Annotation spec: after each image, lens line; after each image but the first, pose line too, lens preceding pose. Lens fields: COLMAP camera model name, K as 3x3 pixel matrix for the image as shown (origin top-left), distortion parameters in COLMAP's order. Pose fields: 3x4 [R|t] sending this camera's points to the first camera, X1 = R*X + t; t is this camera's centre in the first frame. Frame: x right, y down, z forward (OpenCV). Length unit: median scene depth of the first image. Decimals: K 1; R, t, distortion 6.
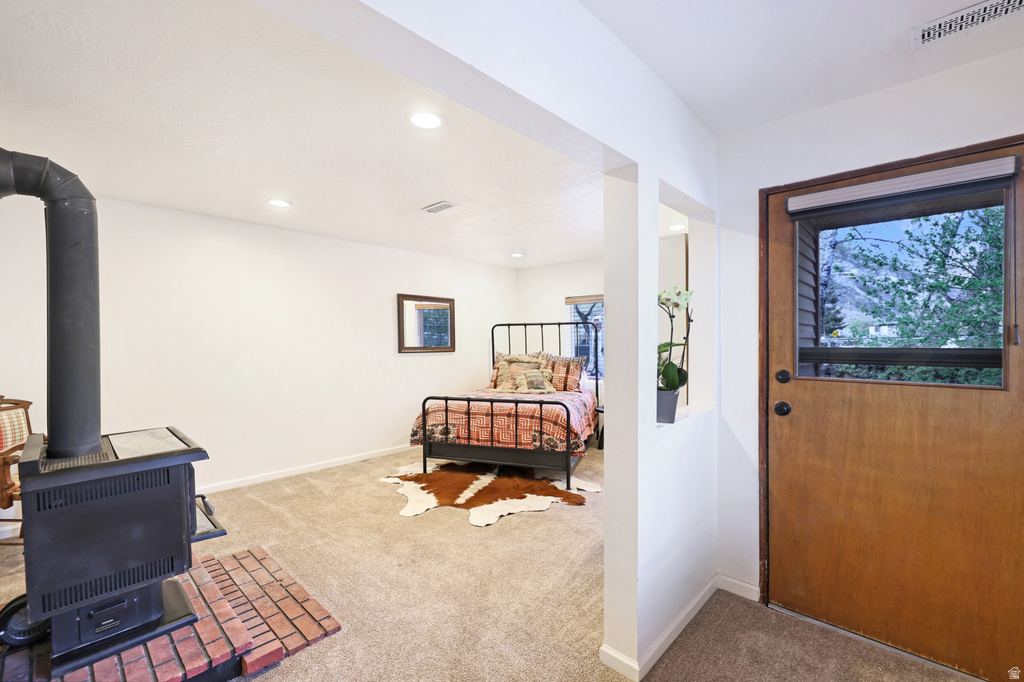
lens RADIAL K [[444.6, 0, 511.2], [0, 444.6, 361.2], [0, 0, 1]] dist [-0.001805, -0.000311]
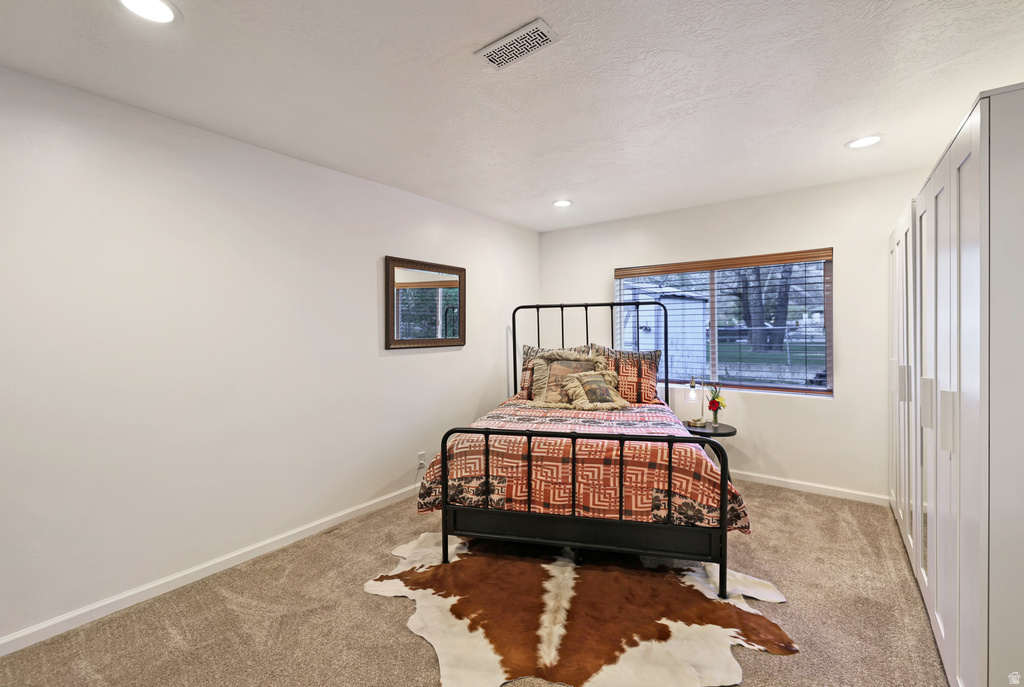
lens RADIAL K [[438.7, 0, 516.4], [0, 438.7, 335.4], [0, 0, 1]] dist [0.002229, 0.000444]
pose [[0.992992, -0.007832, 0.117921, -0.174175], [0.011545, 0.999458, -0.030834, -0.021027], [-0.117616, 0.031979, 0.992544, 0.437765]]
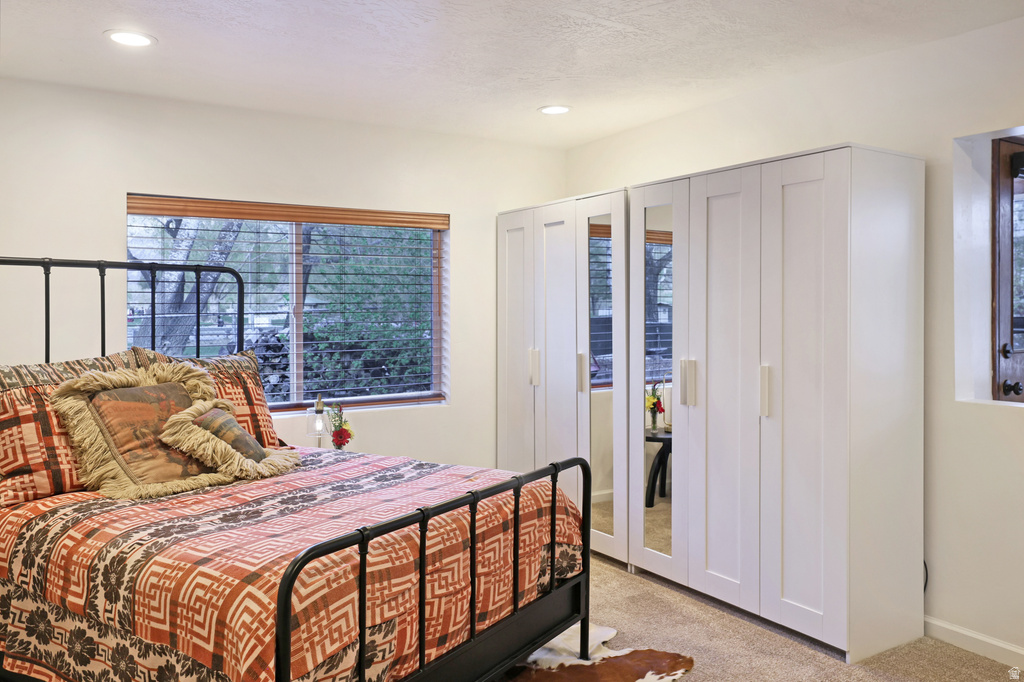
lens RADIAL K [[787.7, 0, 508.8], [0, 787.7, 307.0], [0, 0, 1]] dist [0.020081, 0.000359]
pose [[0.231324, 0.005900, 0.972859, -0.586385], [0.050660, 0.998552, -0.018101, -0.038895], [-0.971557, 0.053472, 0.230690, 0.805192]]
